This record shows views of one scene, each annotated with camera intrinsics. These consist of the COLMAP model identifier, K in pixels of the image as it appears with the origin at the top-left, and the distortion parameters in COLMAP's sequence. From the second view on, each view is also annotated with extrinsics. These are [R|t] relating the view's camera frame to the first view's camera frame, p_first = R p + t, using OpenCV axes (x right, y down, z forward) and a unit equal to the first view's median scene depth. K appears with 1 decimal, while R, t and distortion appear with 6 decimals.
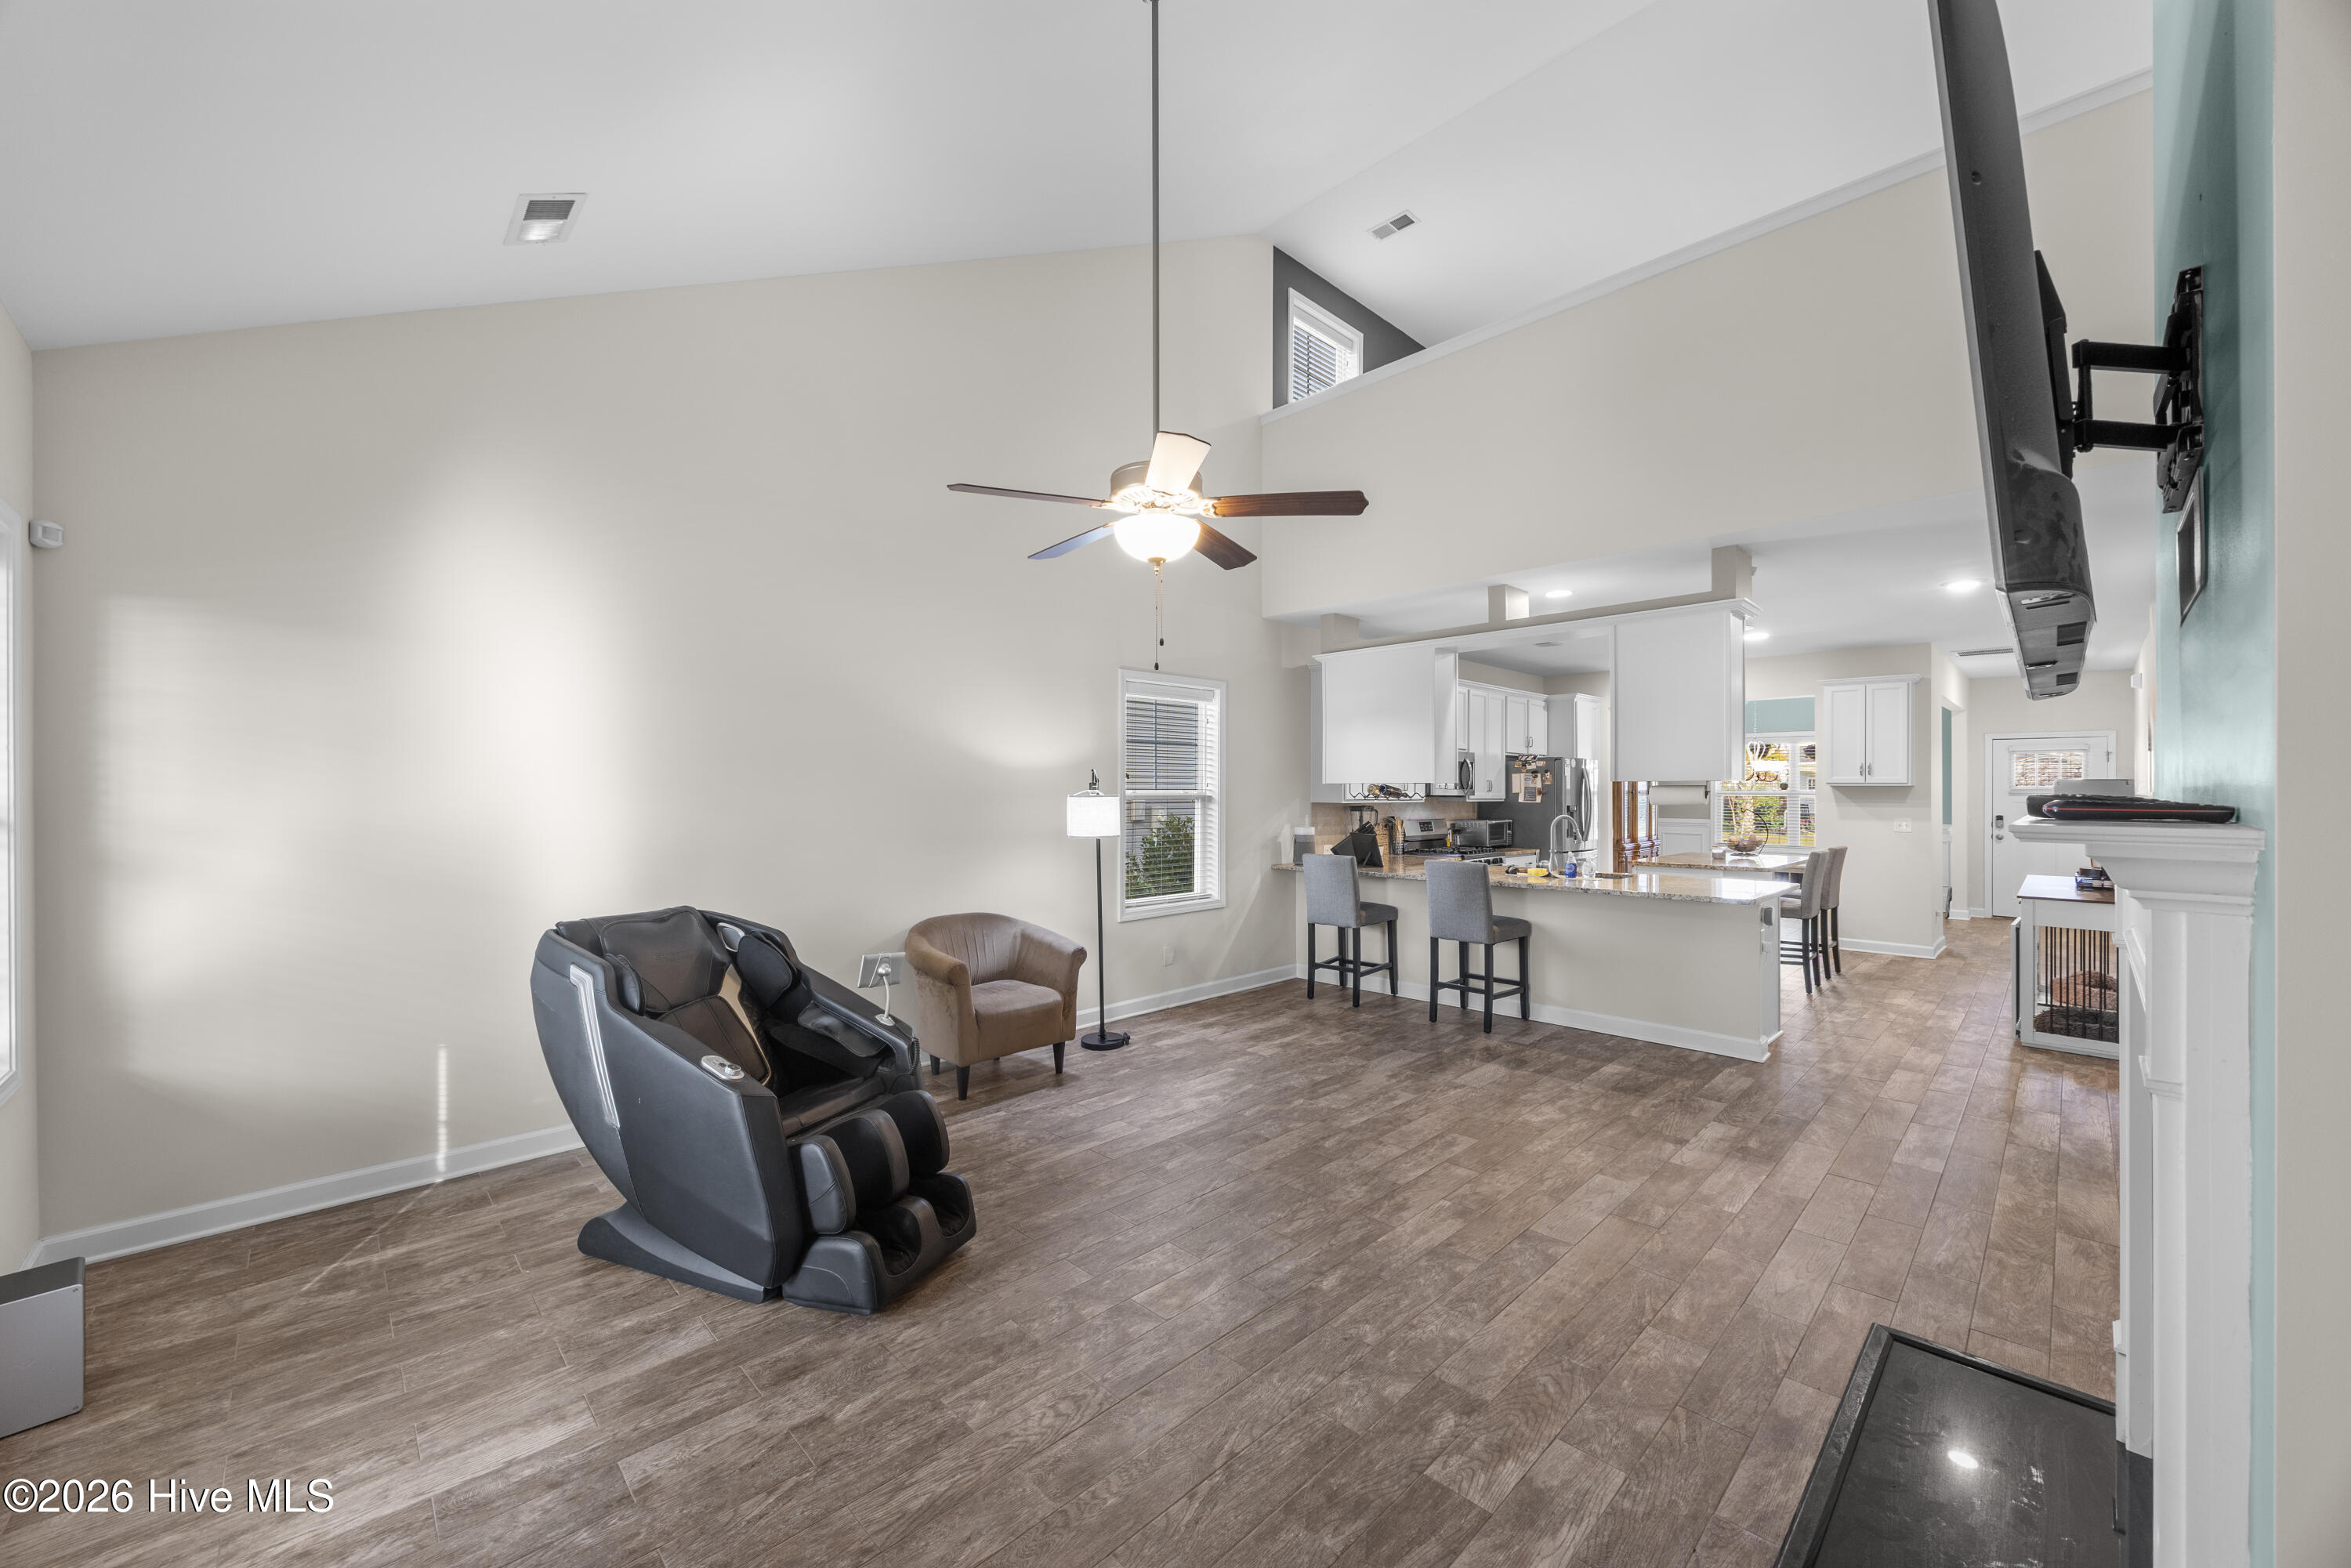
lens RADIAL K [[895.3, 0, 1175.5], [0, 895.3, 784.0], [0, 0, 1]] dist [-0.001503, 0.000158]
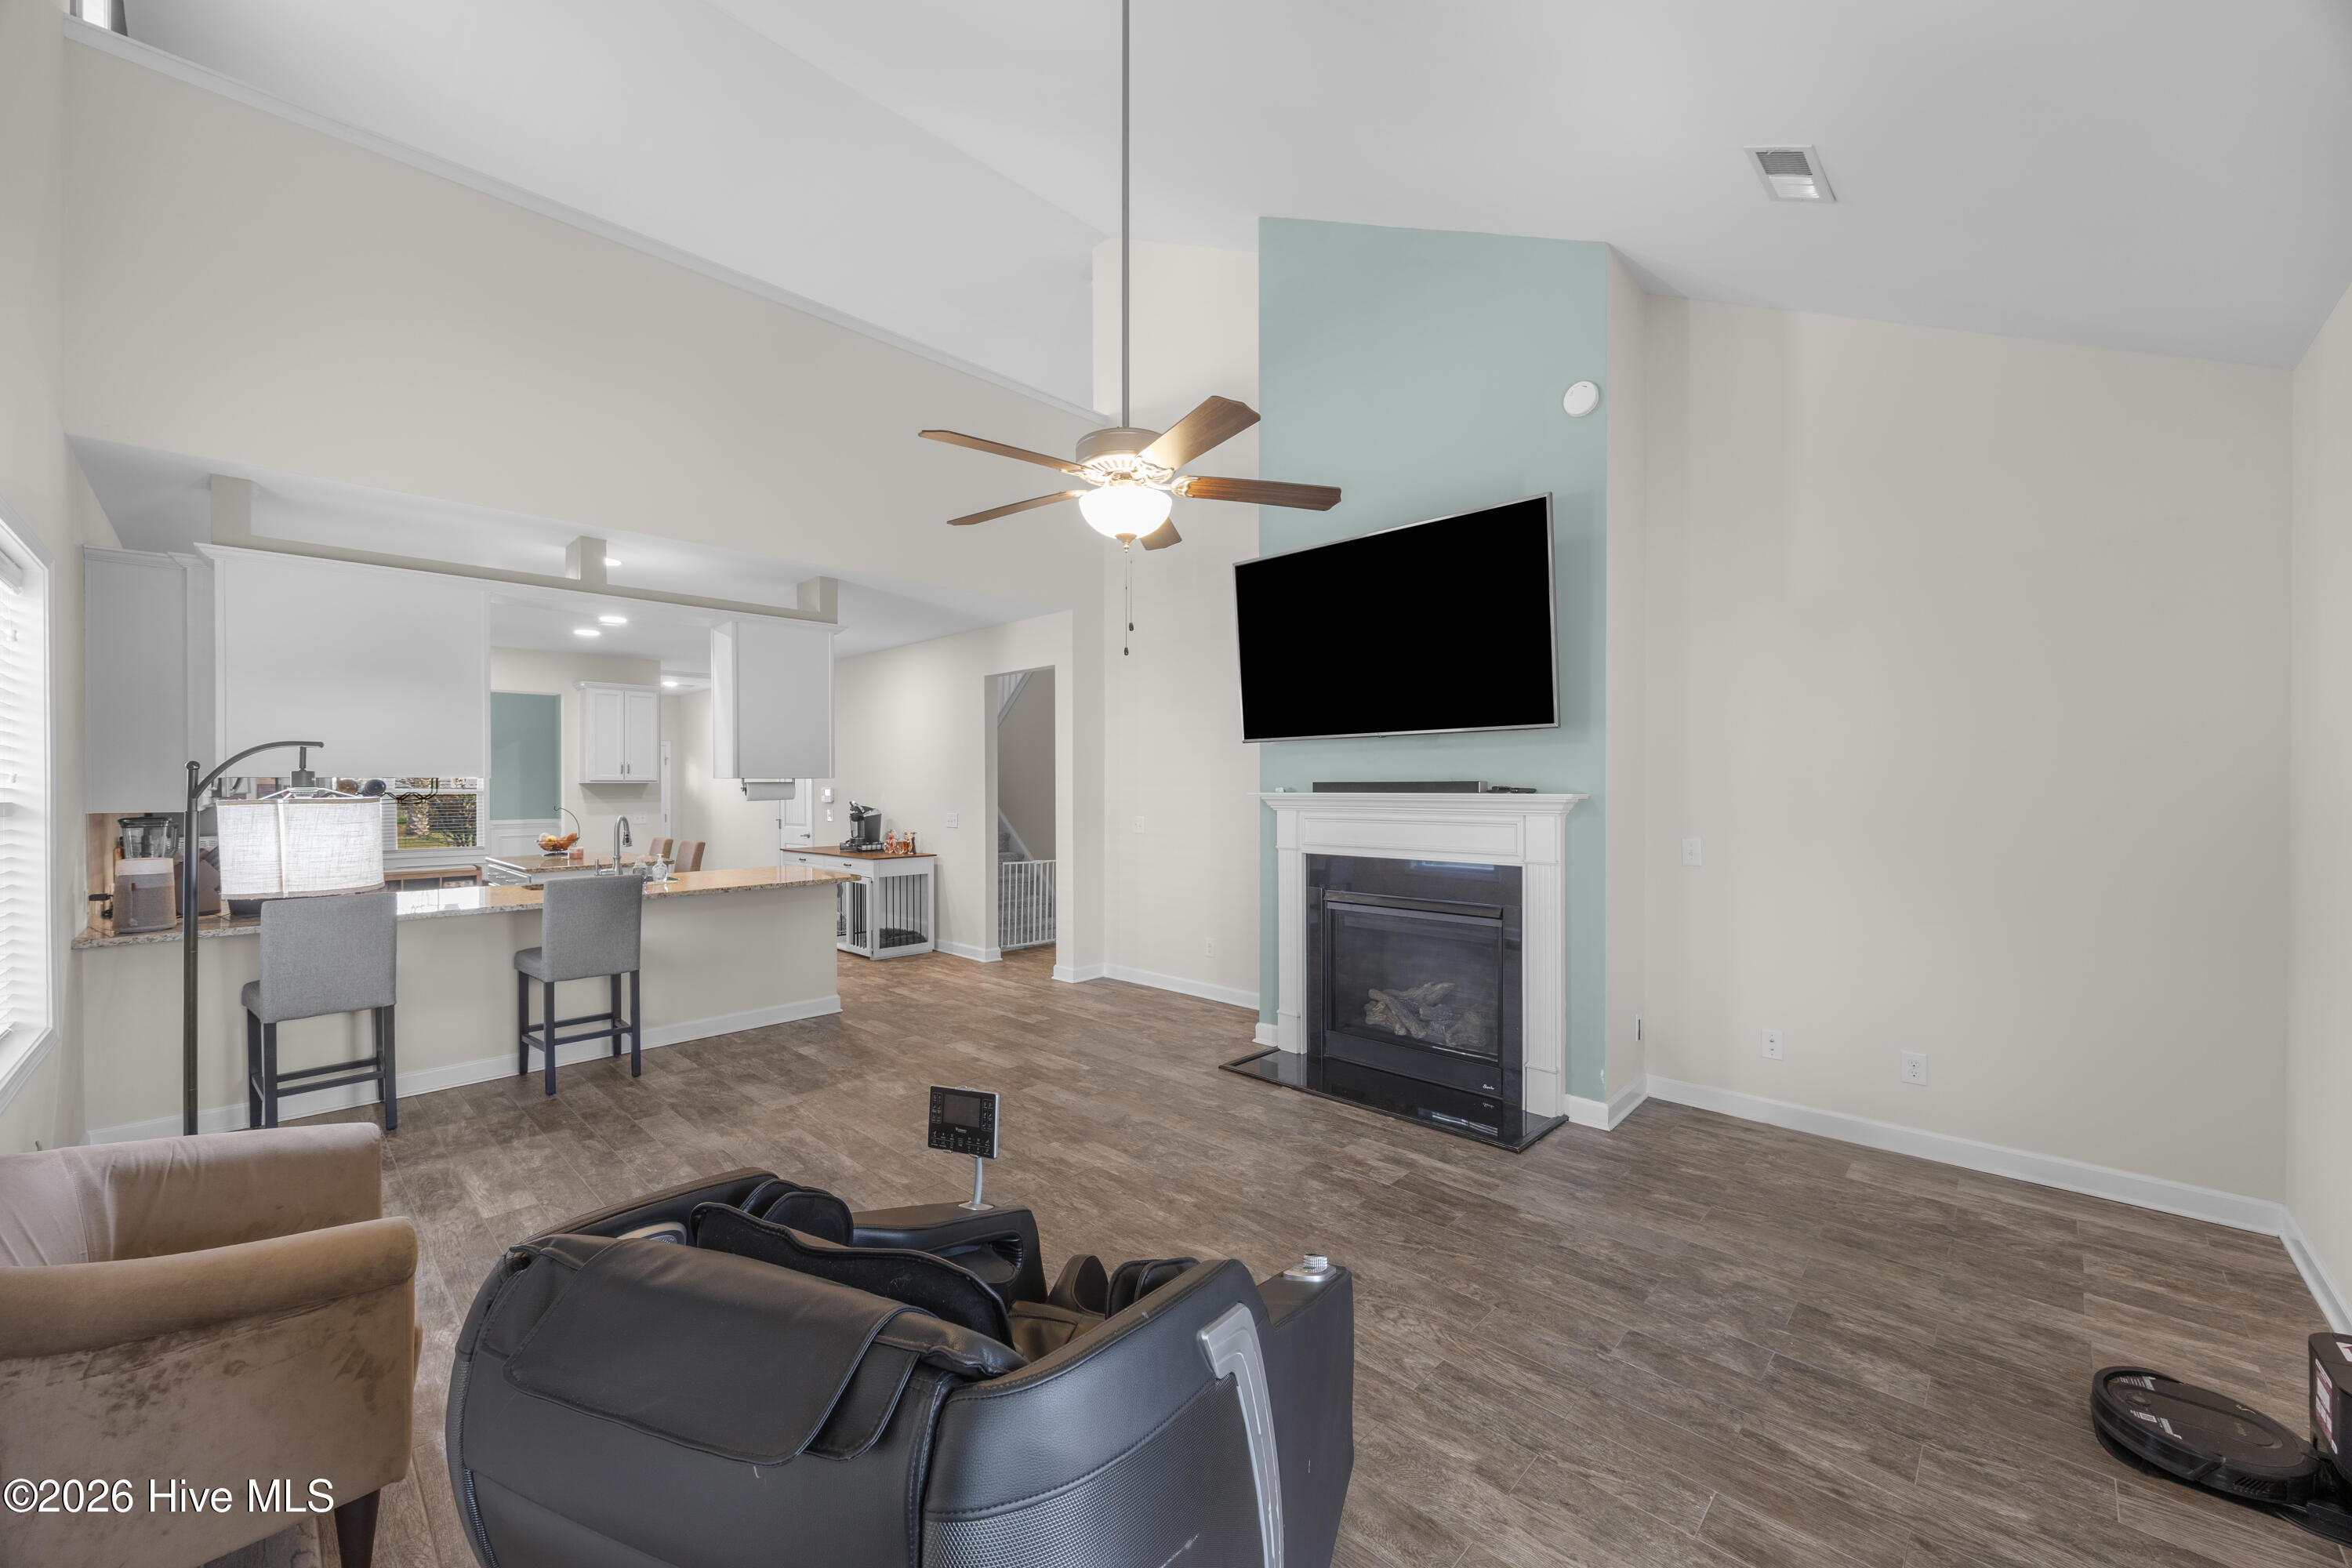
lens RADIAL K [[895.7, 0, 1176.0], [0, 895.7, 784.0], [0, 0, 1]] dist [-0.001503, 0.000158]
pose [[-0.028677, 0.001801, 0.999587, -0.733749], [-0.003153, 0.999993, -0.001892, 0.005968], [-0.999584, -0.003206, -0.028671, 0.754709]]
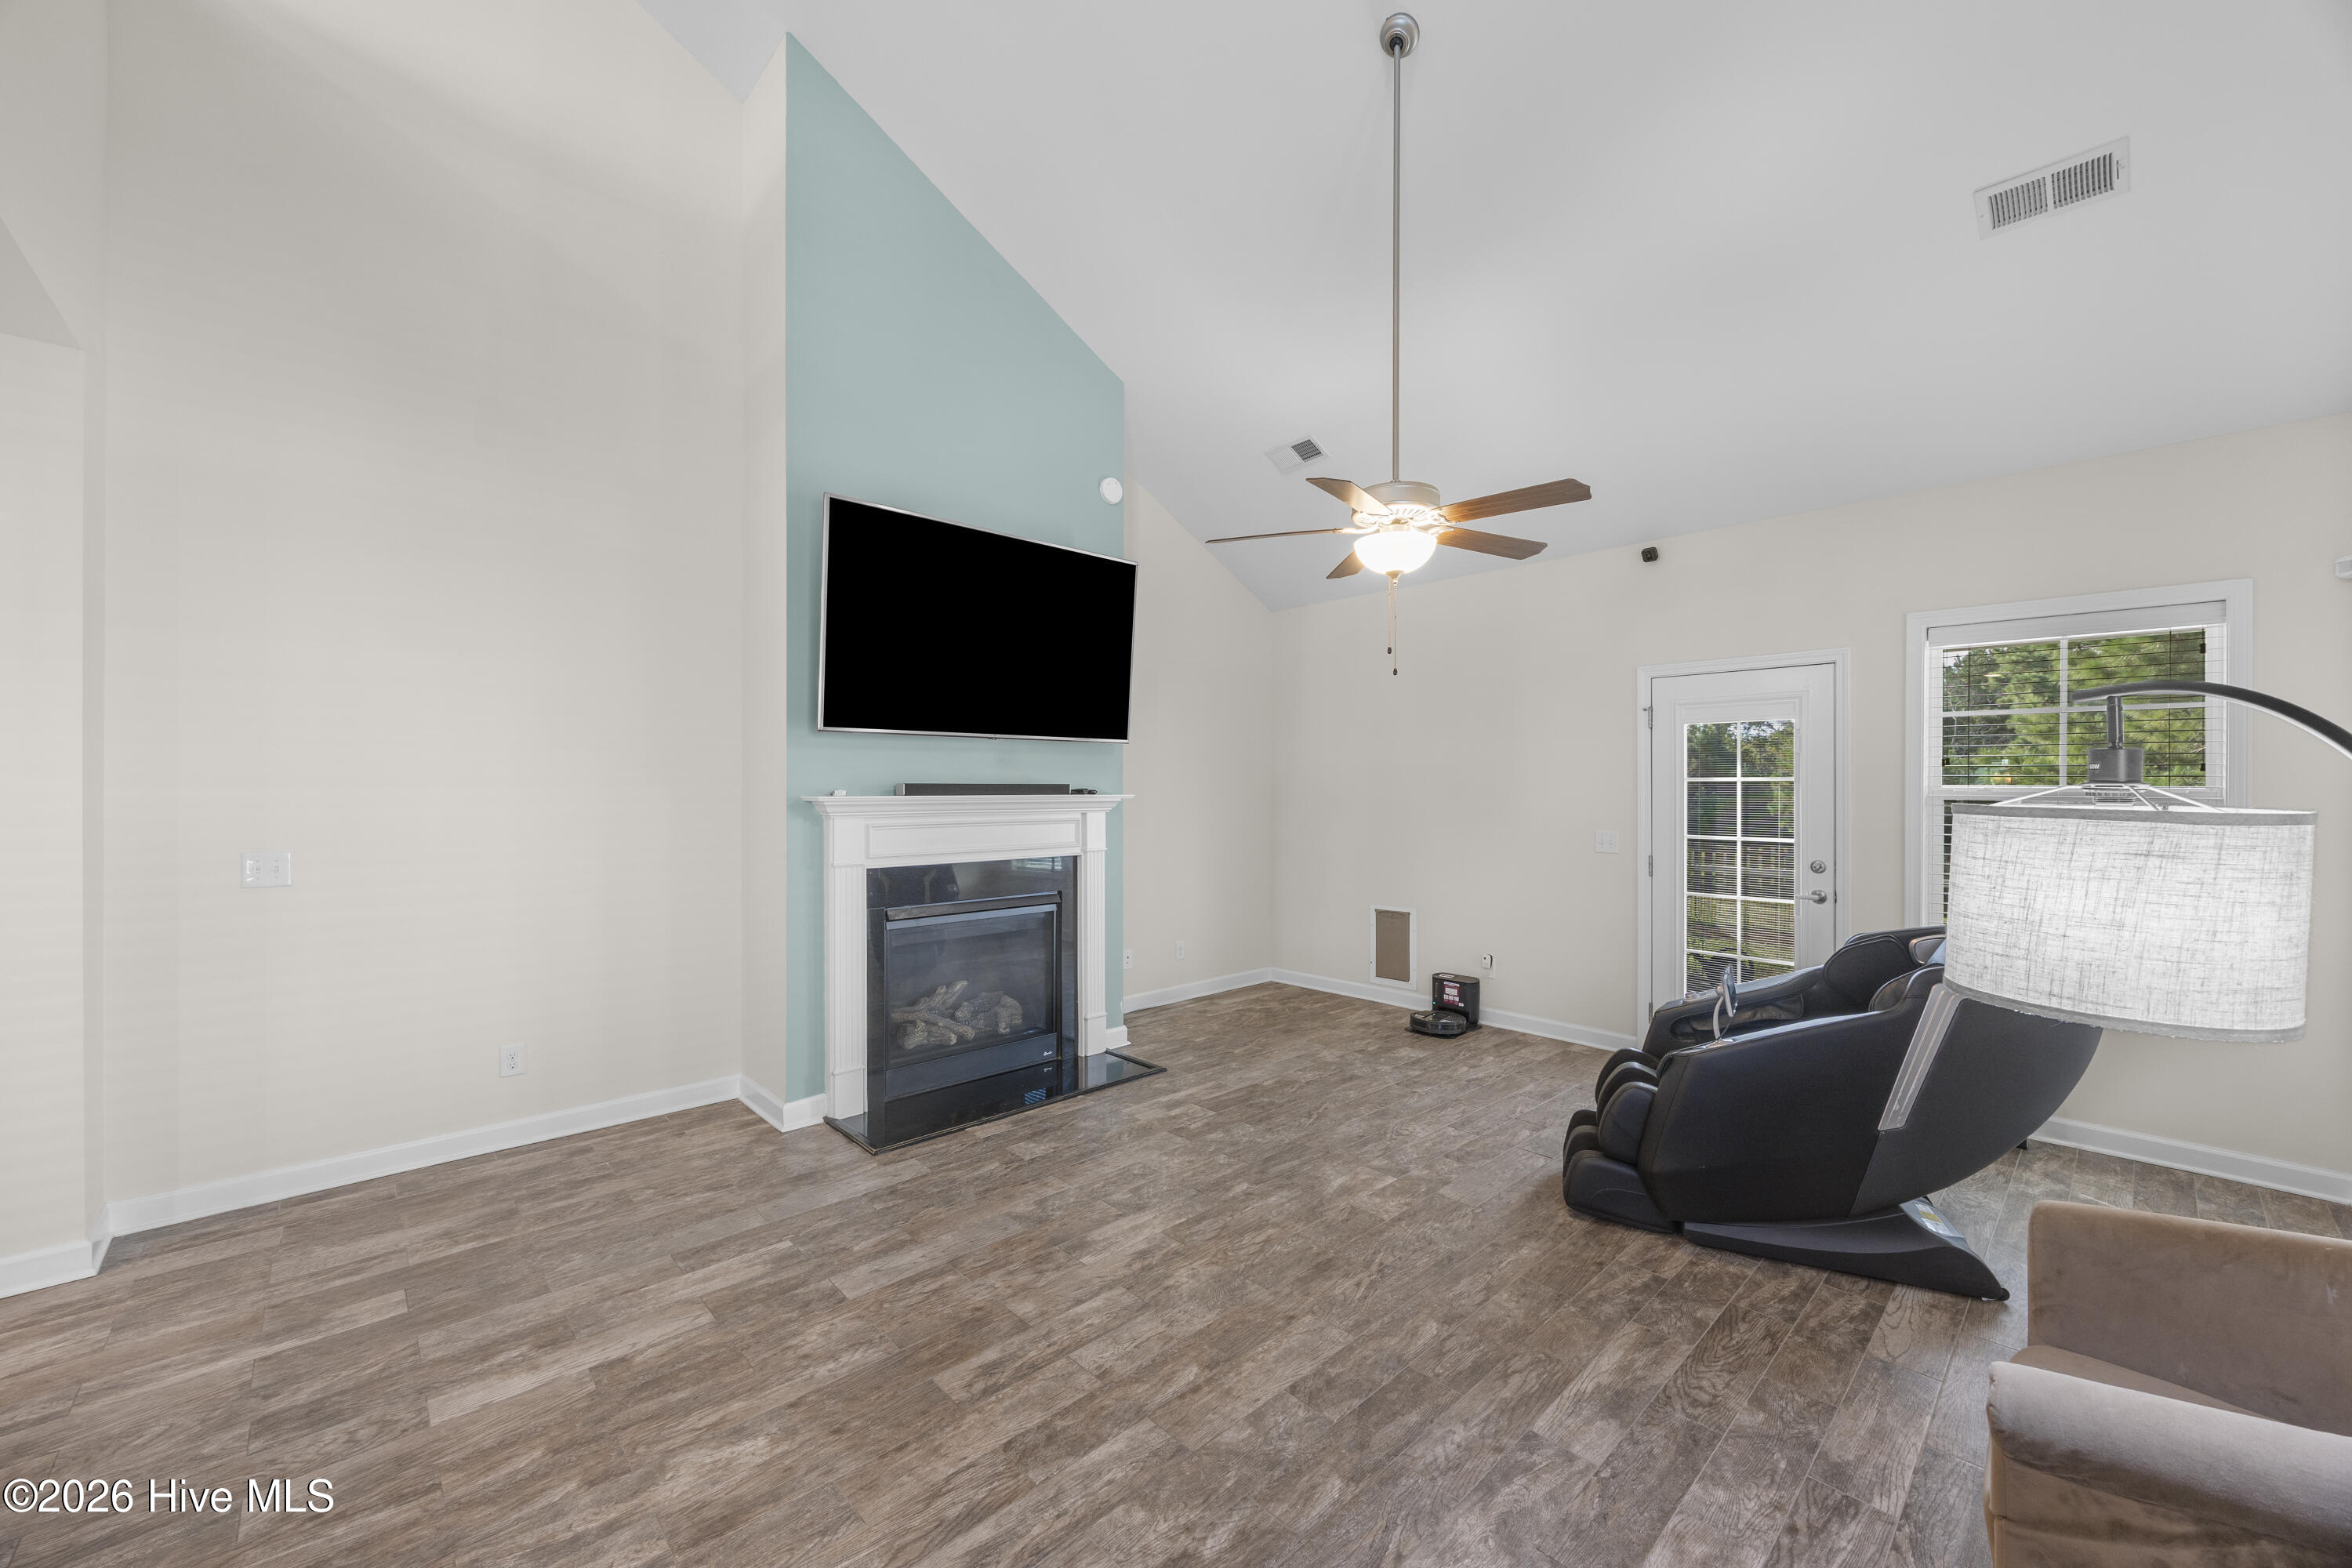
lens RADIAL K [[895.7, 0, 1176.0], [0, 895.7, 784.0], [0, 0, 1]] dist [-0.001503, 0.000158]
pose [[-0.999681, -0.000378, 0.025235, 0.165880], [-0.000613, 0.999957, -0.009304, 0.010491], [-0.025231, -0.009317, -0.999638, 1.609647]]
